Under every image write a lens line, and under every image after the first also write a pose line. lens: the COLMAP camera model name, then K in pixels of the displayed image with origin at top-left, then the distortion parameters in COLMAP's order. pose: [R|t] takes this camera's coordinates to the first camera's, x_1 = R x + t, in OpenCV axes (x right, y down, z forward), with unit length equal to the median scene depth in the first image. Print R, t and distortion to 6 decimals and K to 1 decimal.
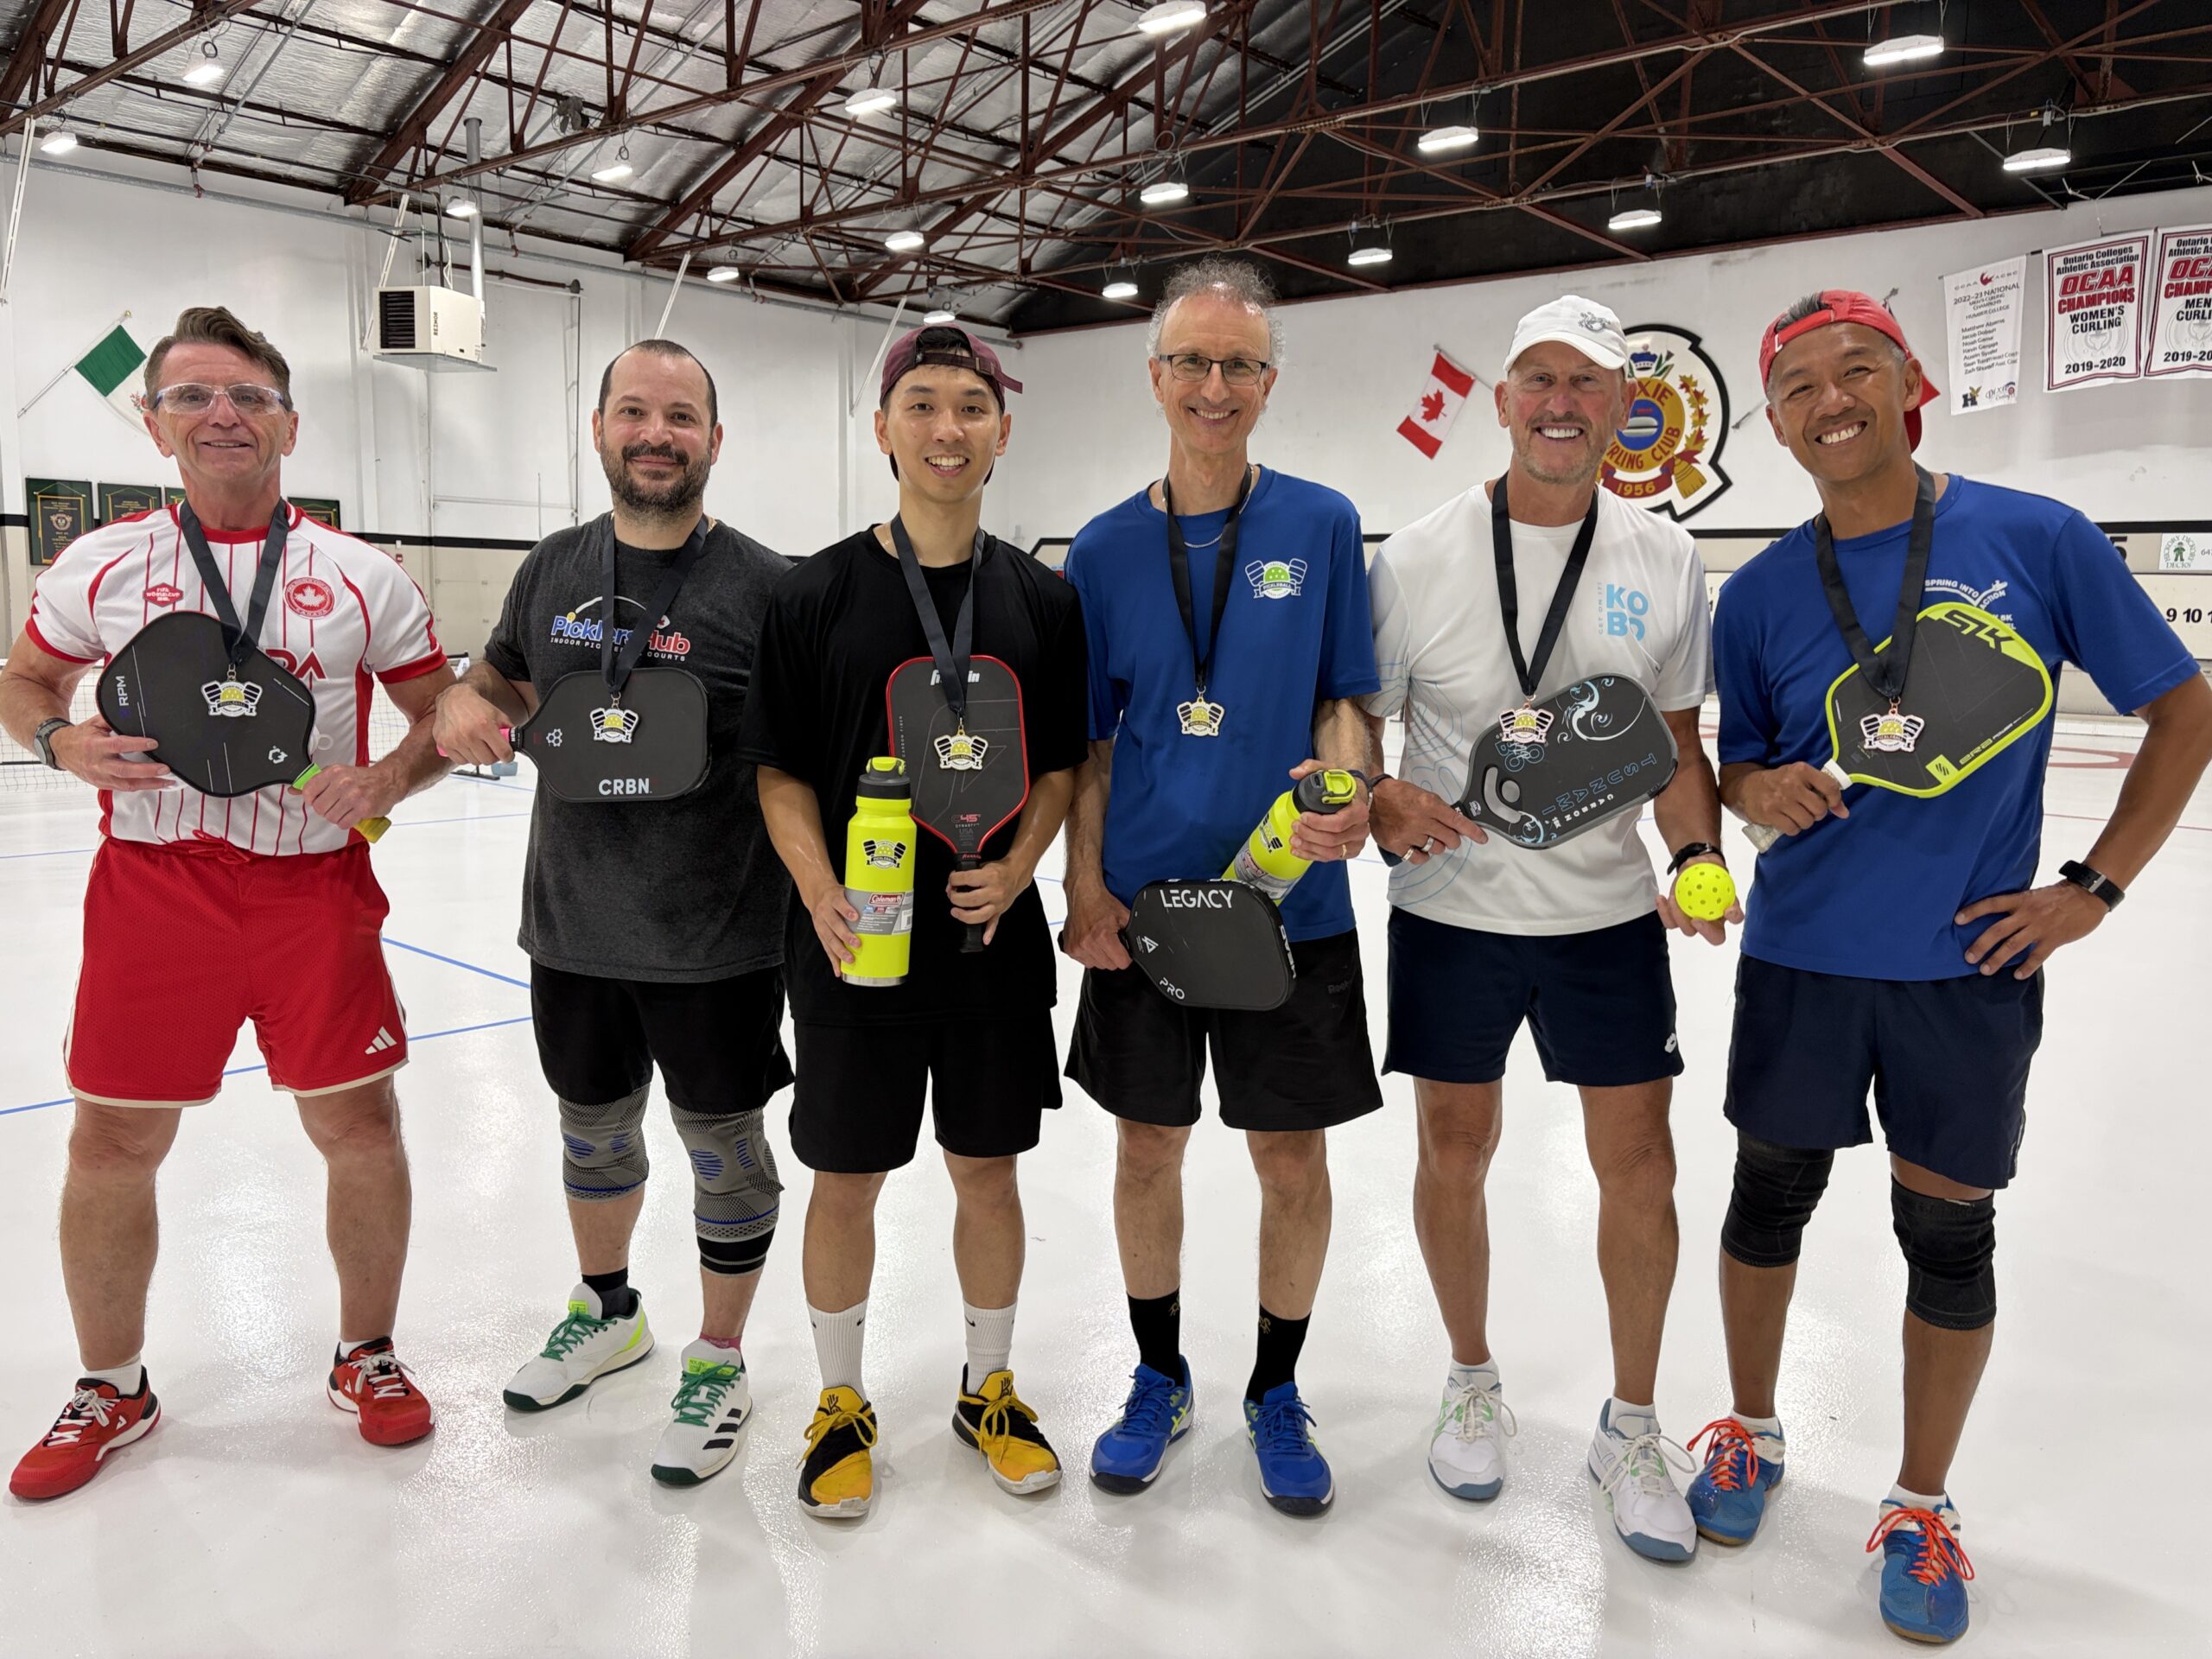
lens RADIAL K [[1664.7, 0, 1096.0], [0, 1664.7, 841.0], [0, 0, 1]] dist [0.019787, -0.022808]
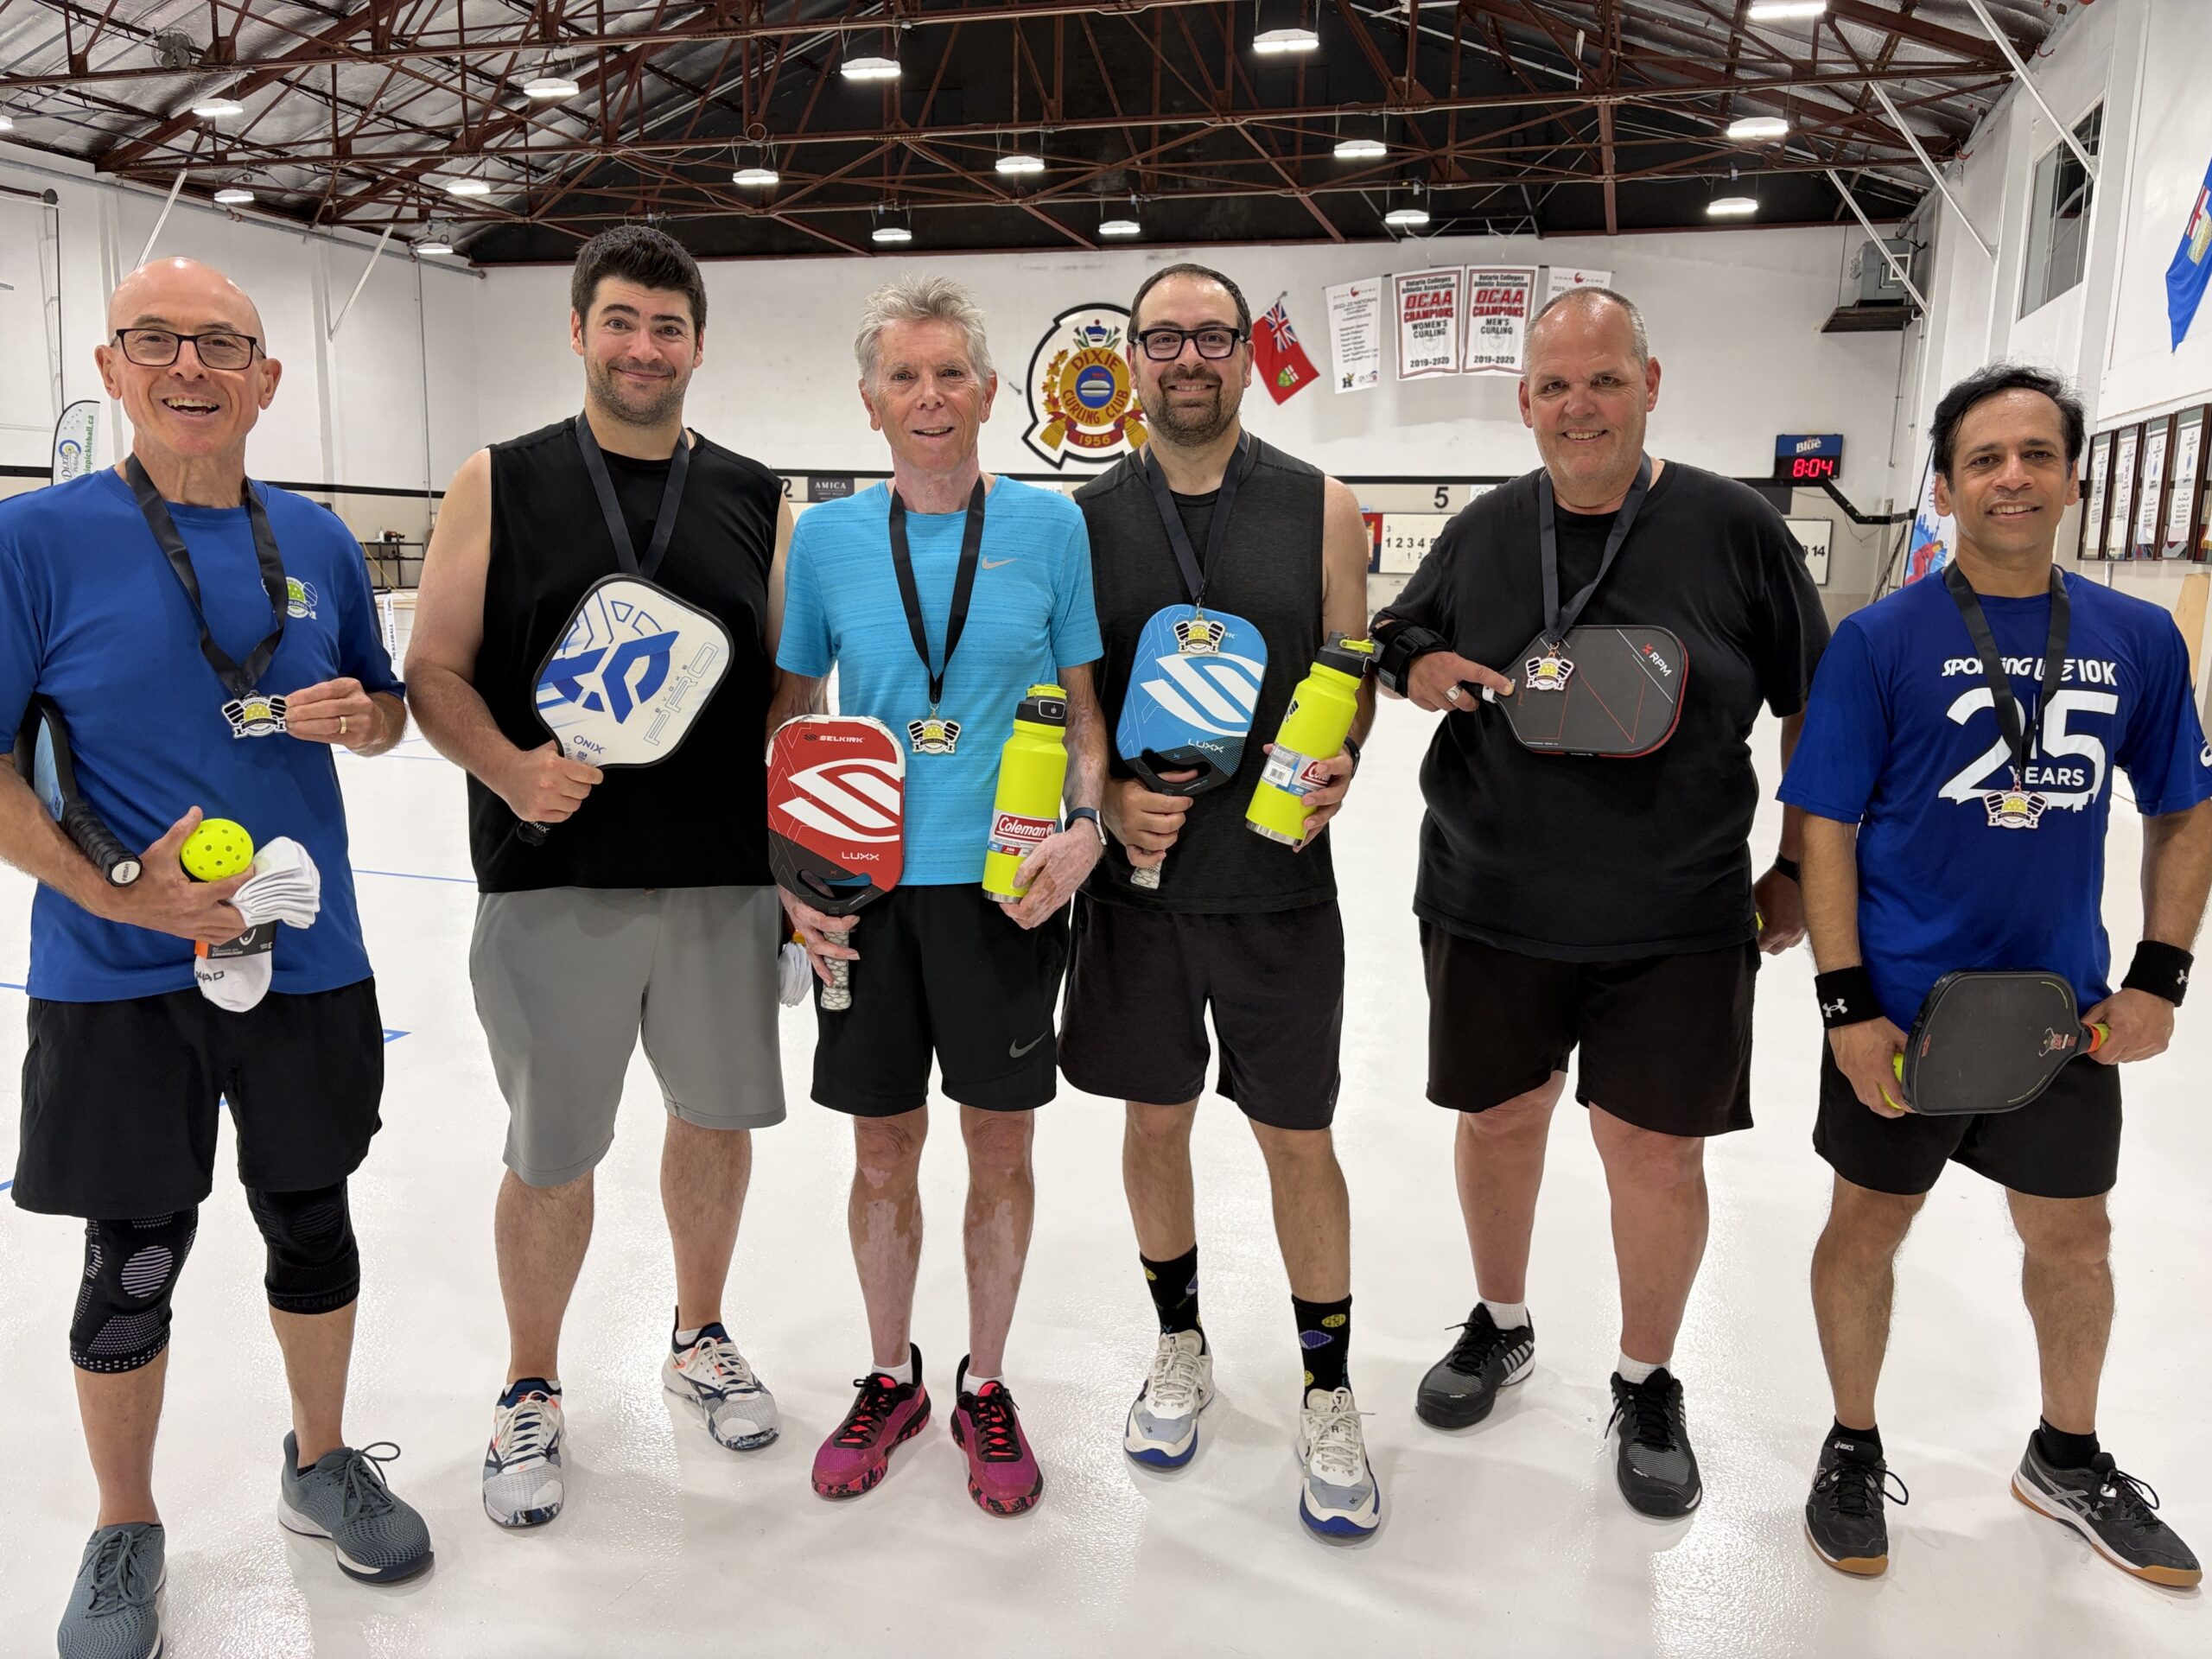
lens RADIAL K [[1664.7, 0, 1093.4], [0, 1664.7, 826.1], [0, 0, 1]] dist [0.019787, -0.022808]
pose [[0.910731, -0.073197, 0.406462, -0.196571], [0.054529, 0.996864, 0.057340, 0.000437], [-0.409384, -0.030057, 0.911867, -0.120106]]
